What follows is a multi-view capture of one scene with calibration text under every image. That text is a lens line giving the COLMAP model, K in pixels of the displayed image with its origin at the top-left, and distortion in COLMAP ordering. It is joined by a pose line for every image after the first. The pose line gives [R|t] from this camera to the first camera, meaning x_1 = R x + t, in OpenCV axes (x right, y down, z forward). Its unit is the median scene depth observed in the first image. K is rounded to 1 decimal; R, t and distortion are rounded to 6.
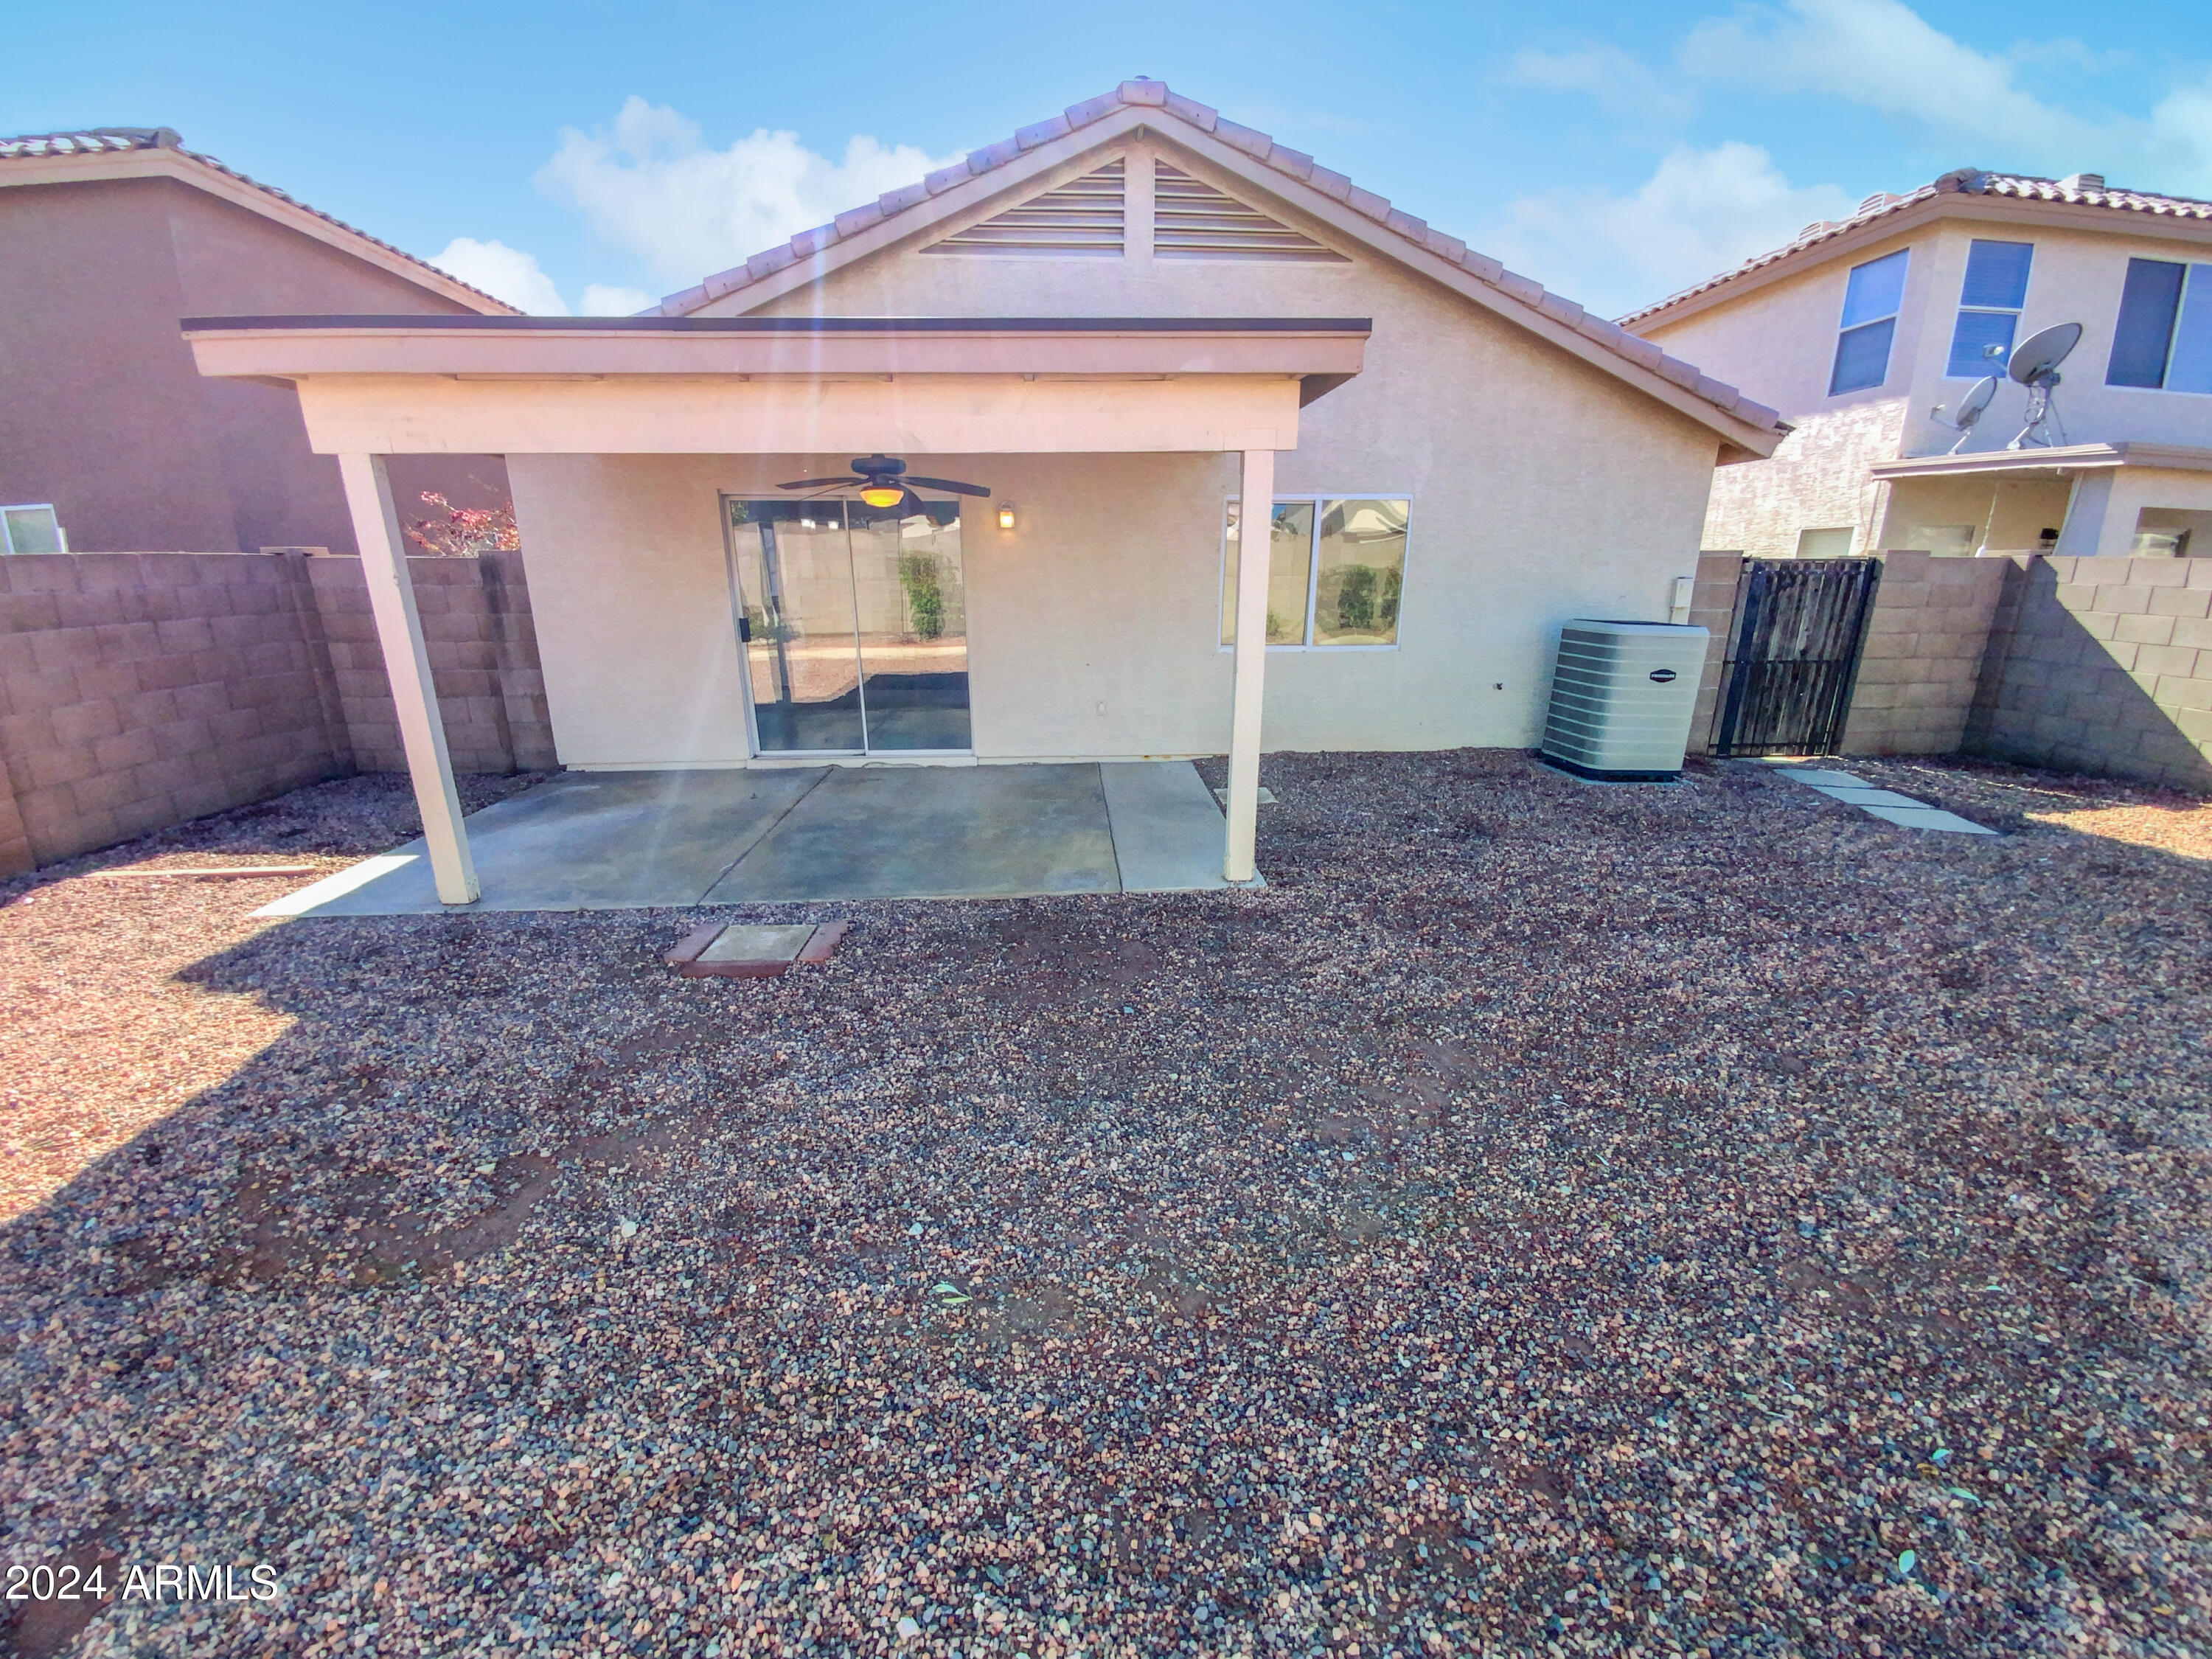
lens RADIAL K [[905.7, 0, 1108.7], [0, 905.7, 822.2], [0, 0, 1]] dist [0.018282, -0.019661]
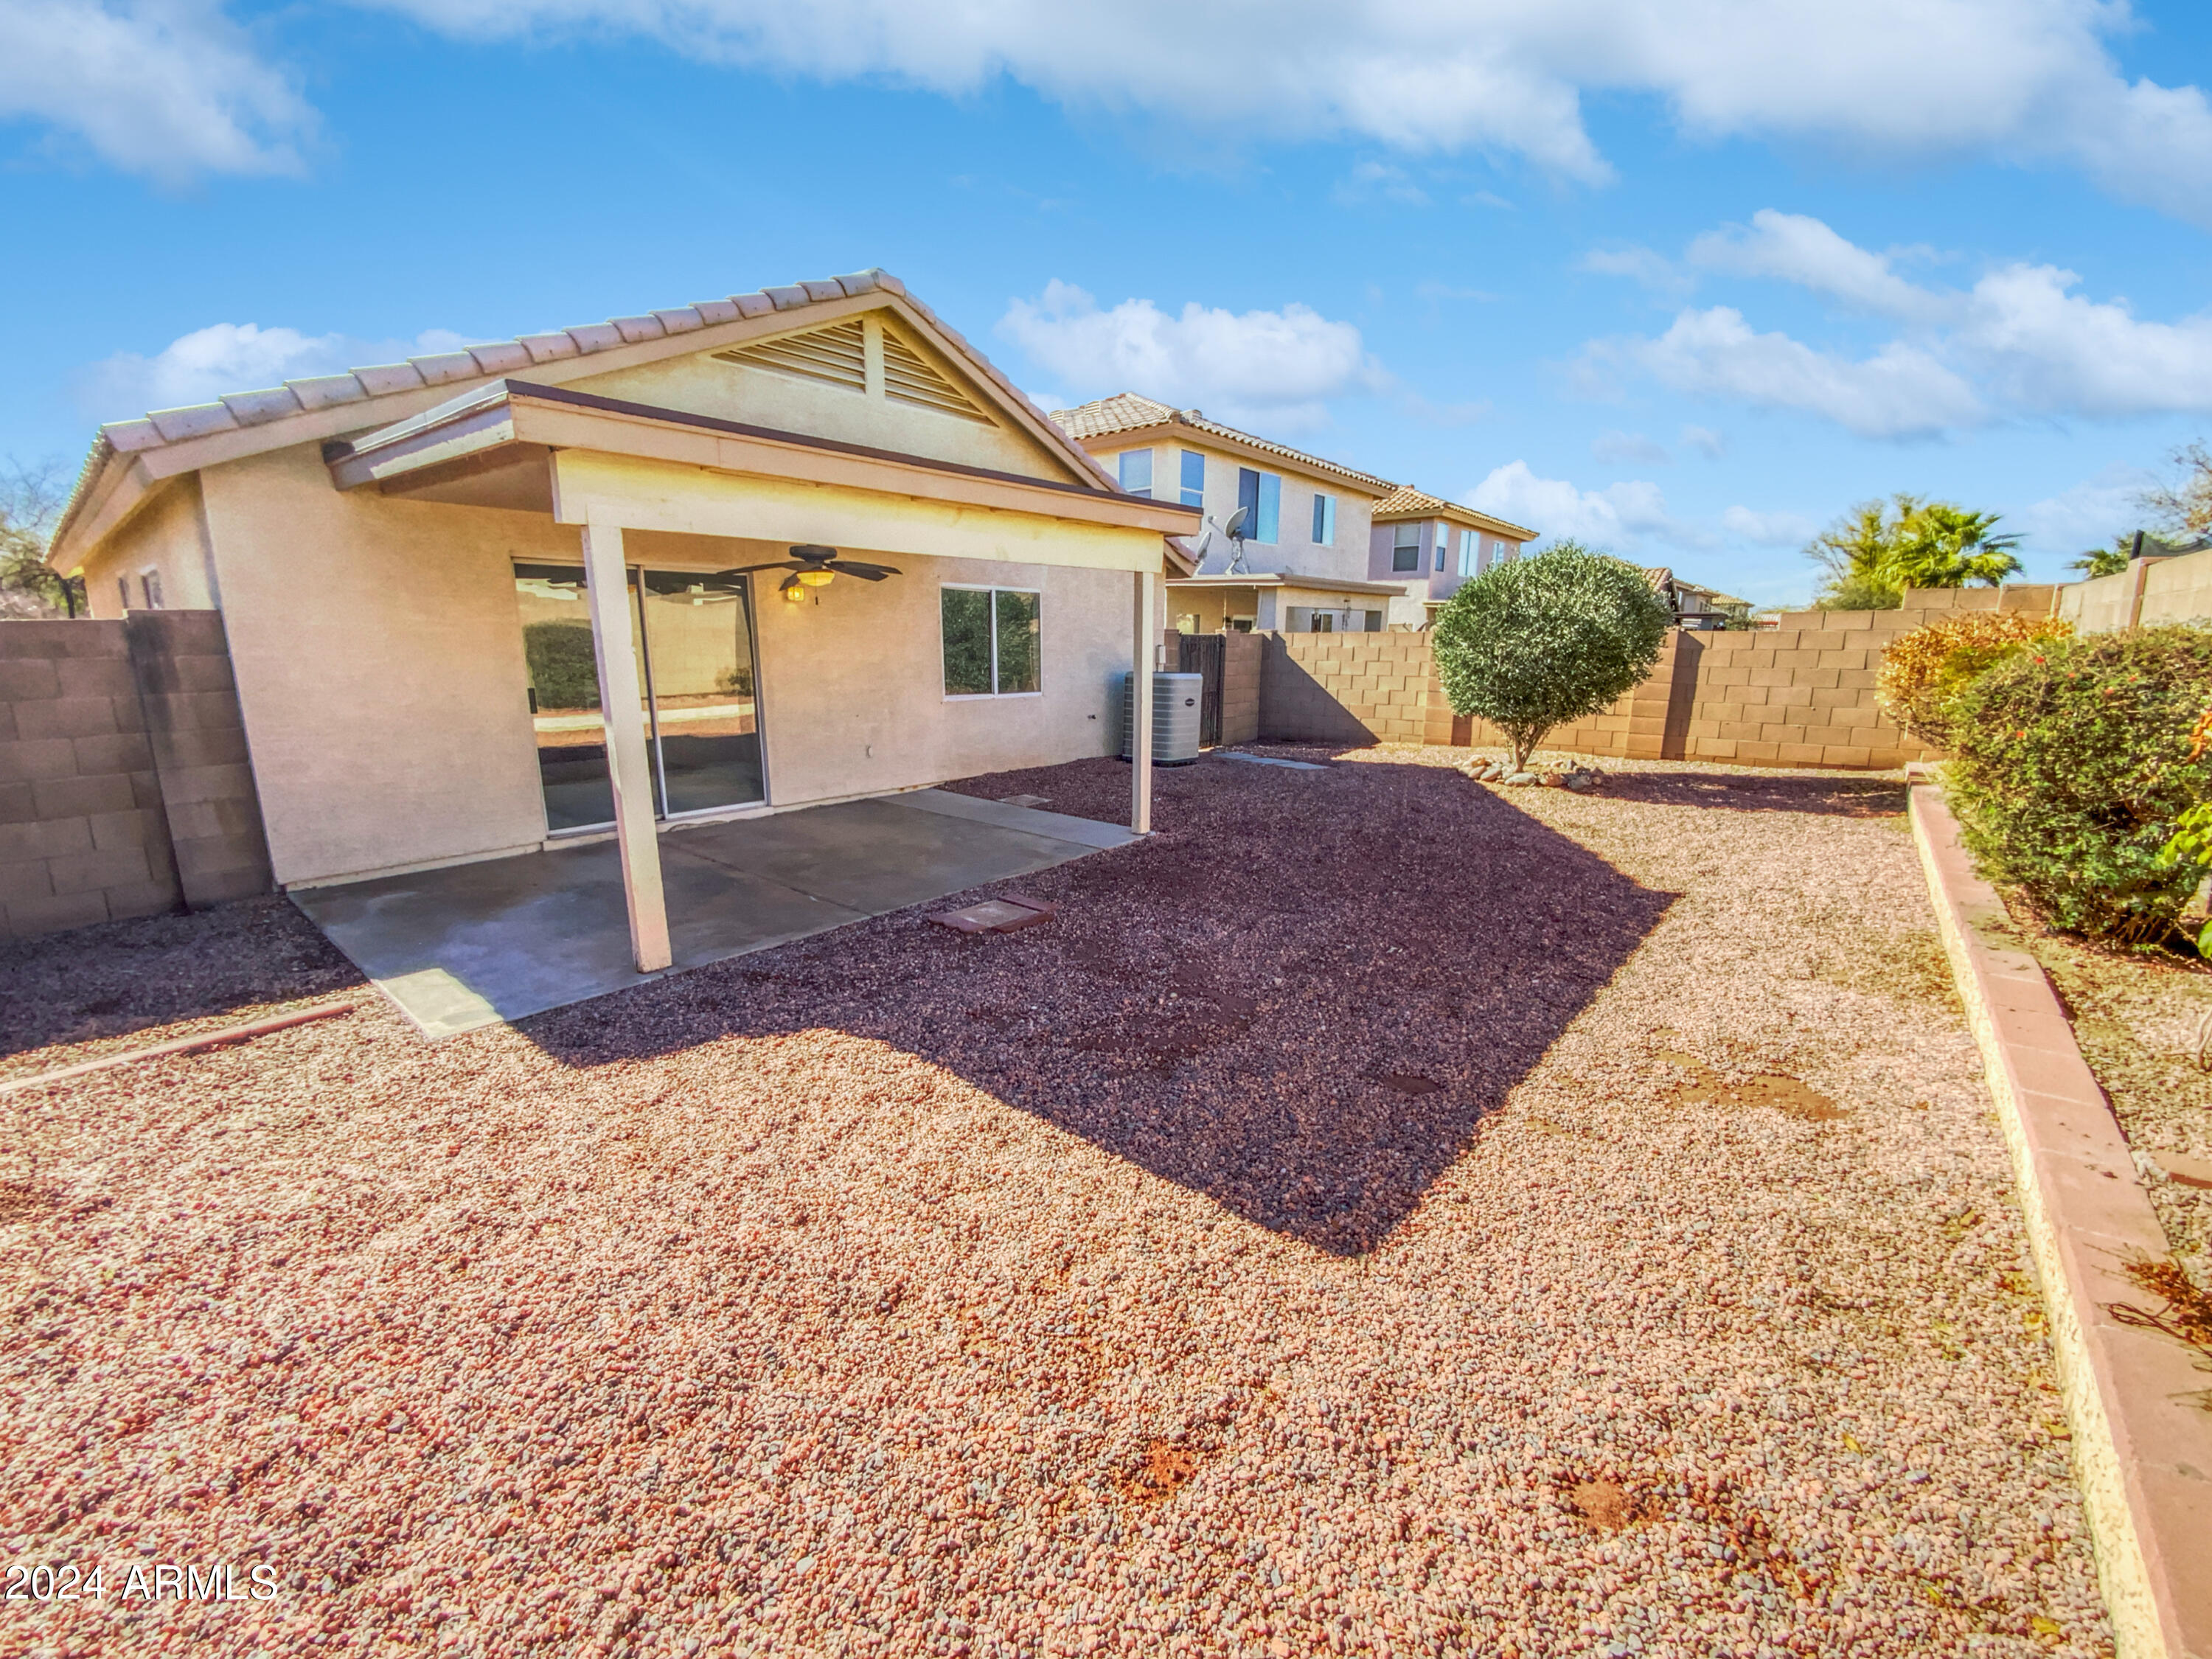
lens RADIAL K [[897.1, 0, 1102.4], [0, 897.1, 830.5], [0, 0, 1]] dist [0.046442, -0.028913]
pose [[0.683530, -0.148233, 0.714712, -0.997860], [0.187934, 0.981891, 0.023912, 0.007280], [-0.705314, 0.117974, 0.699010, -0.058286]]
